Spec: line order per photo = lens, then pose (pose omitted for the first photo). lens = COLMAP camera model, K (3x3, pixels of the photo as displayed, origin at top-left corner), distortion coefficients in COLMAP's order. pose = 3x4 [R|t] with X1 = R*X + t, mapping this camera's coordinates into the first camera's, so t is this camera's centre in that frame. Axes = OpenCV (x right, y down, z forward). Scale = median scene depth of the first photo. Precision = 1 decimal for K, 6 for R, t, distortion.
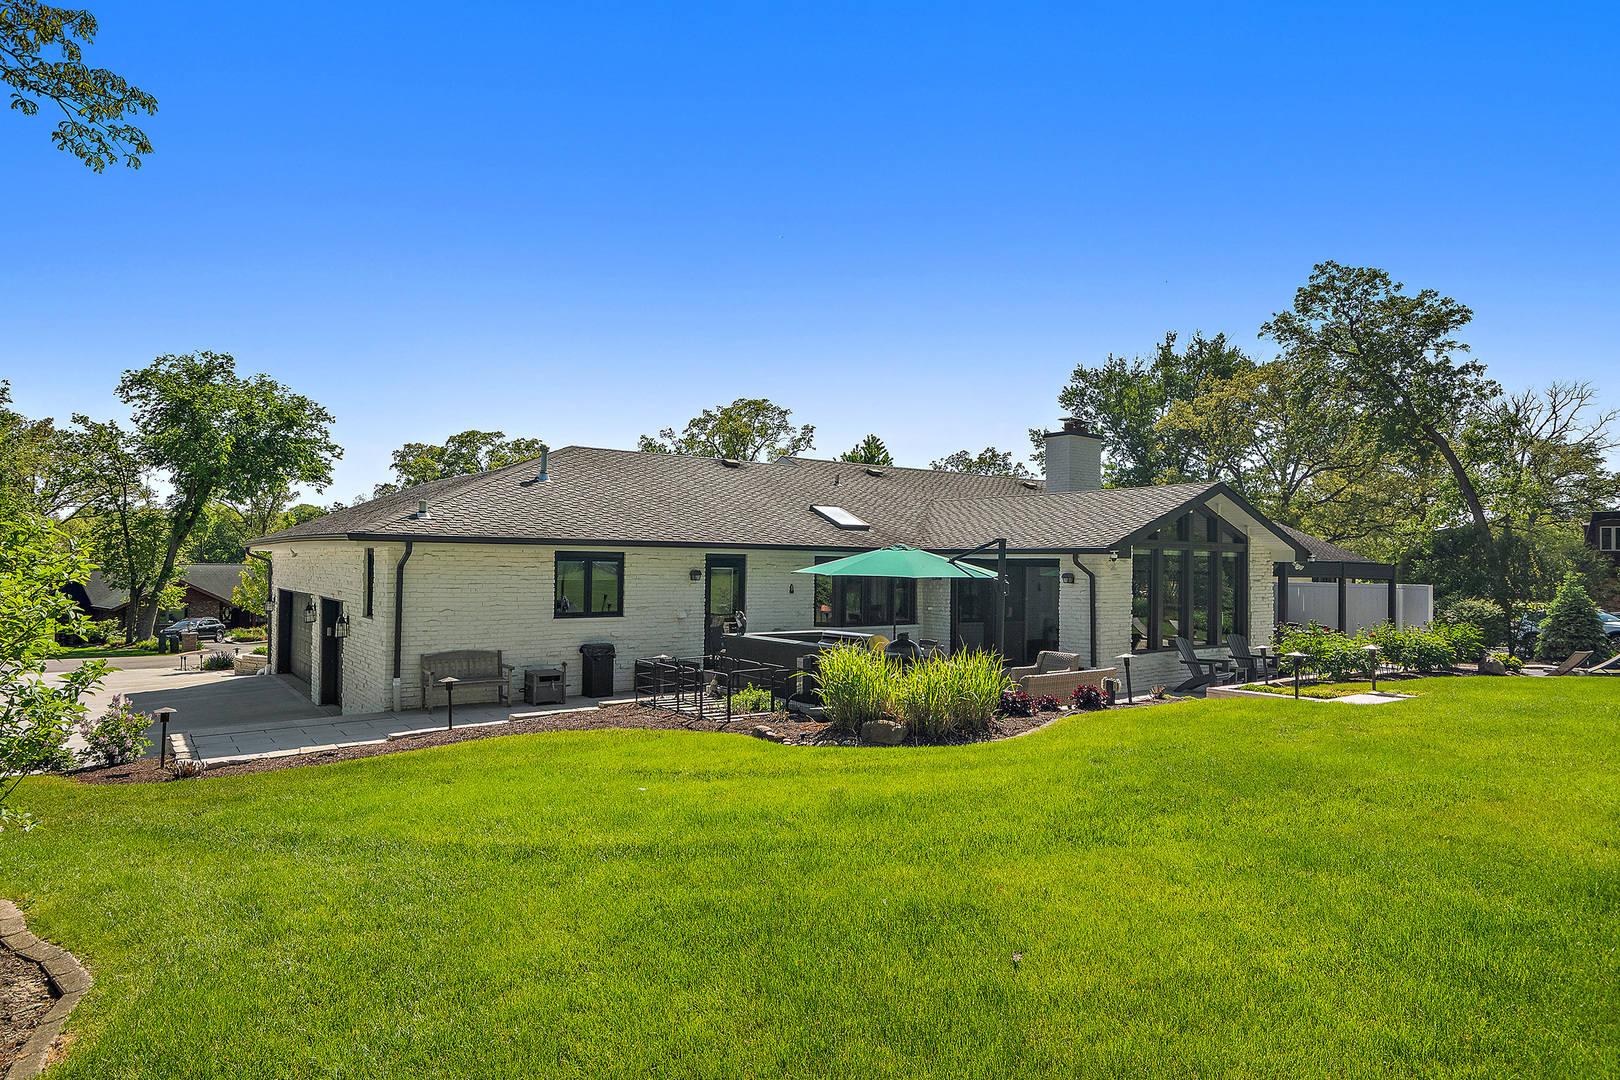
lens RADIAL K [[912.9, 0, 802.5], [0, 912.9, 542.1], [0, 0, 1]] dist [-0.006474, -0.001675]
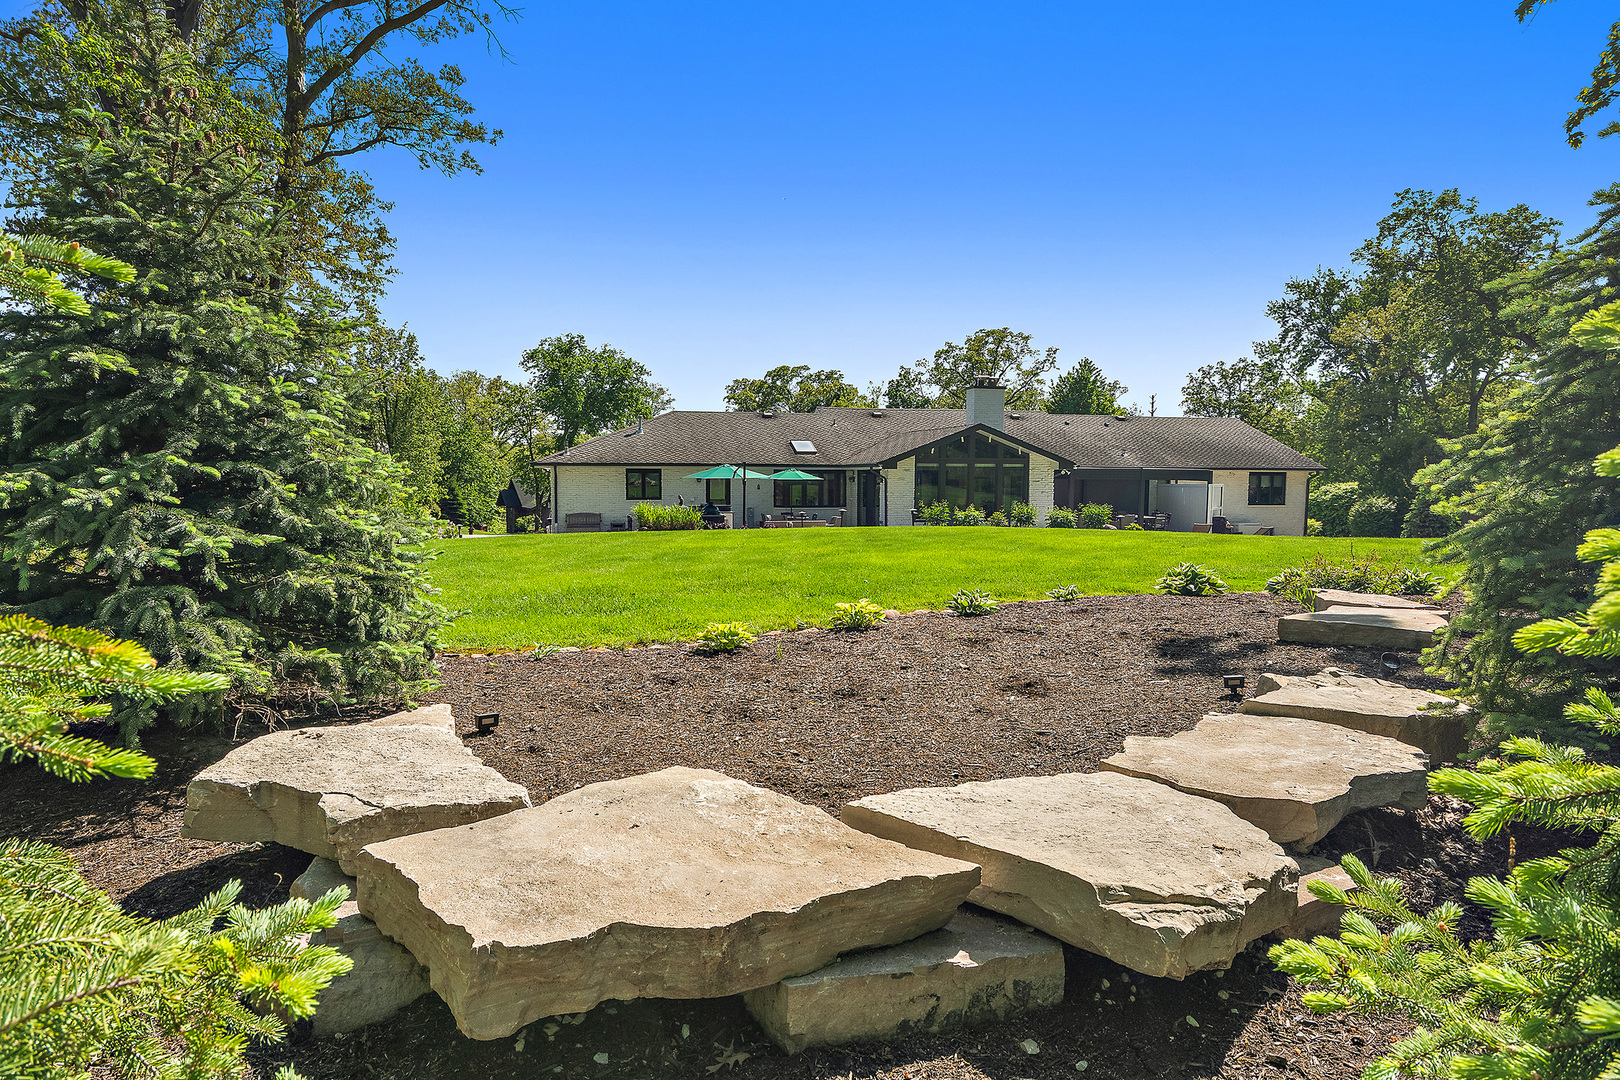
lens RADIAL K [[912.9, 0, 803.7], [0, 912.9, 532.7], [0, 0, 1]] dist [-0.006474, -0.001675]
pose [[0.922771, 0.015985, -0.385018, 0.229283], [0.016957, 0.996487, 0.082014, -0.002158], [0.384977, -0.082208, 0.919258, -0.202504]]
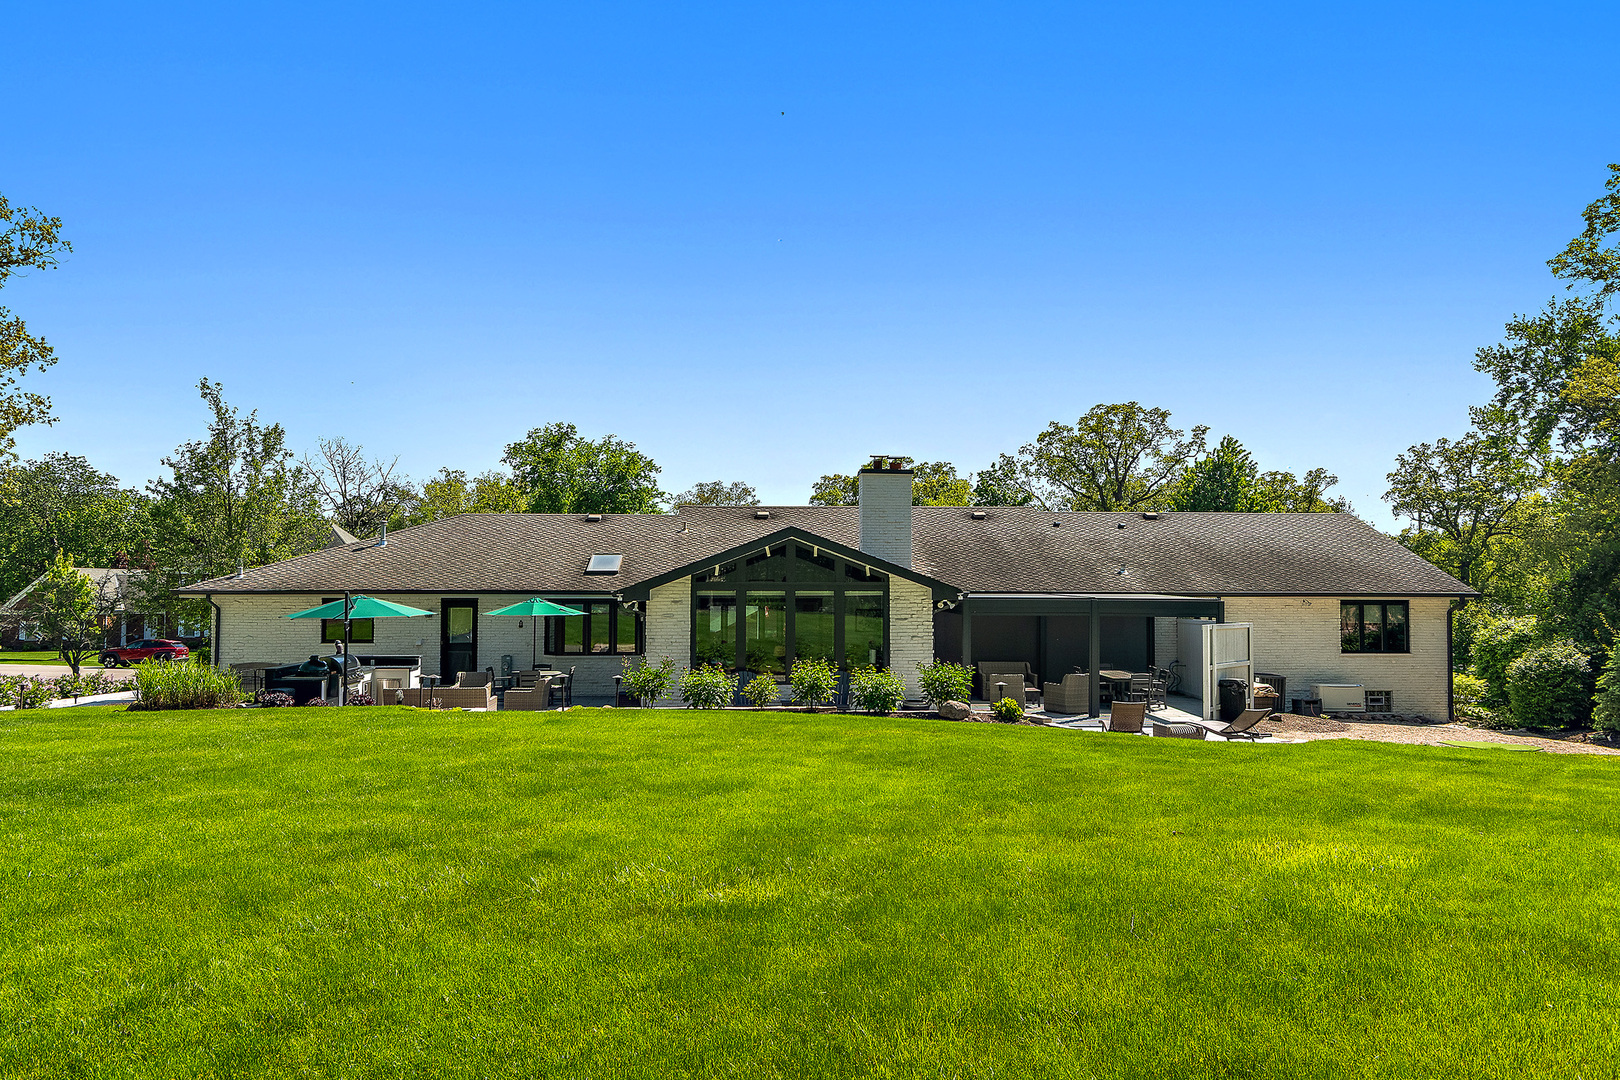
lens RADIAL K [[1054.6, 0, 810.0], [0, 1054.6, 546.4], [0, 0, 1]] dist [-0.004973, 0.001956]
pose [[0.845137, -0.030249, -0.533693, 0.317319], [0.021127, 0.999508, -0.023195, -0.004027], [0.534132, 0.008328, 0.845360, -0.007451]]
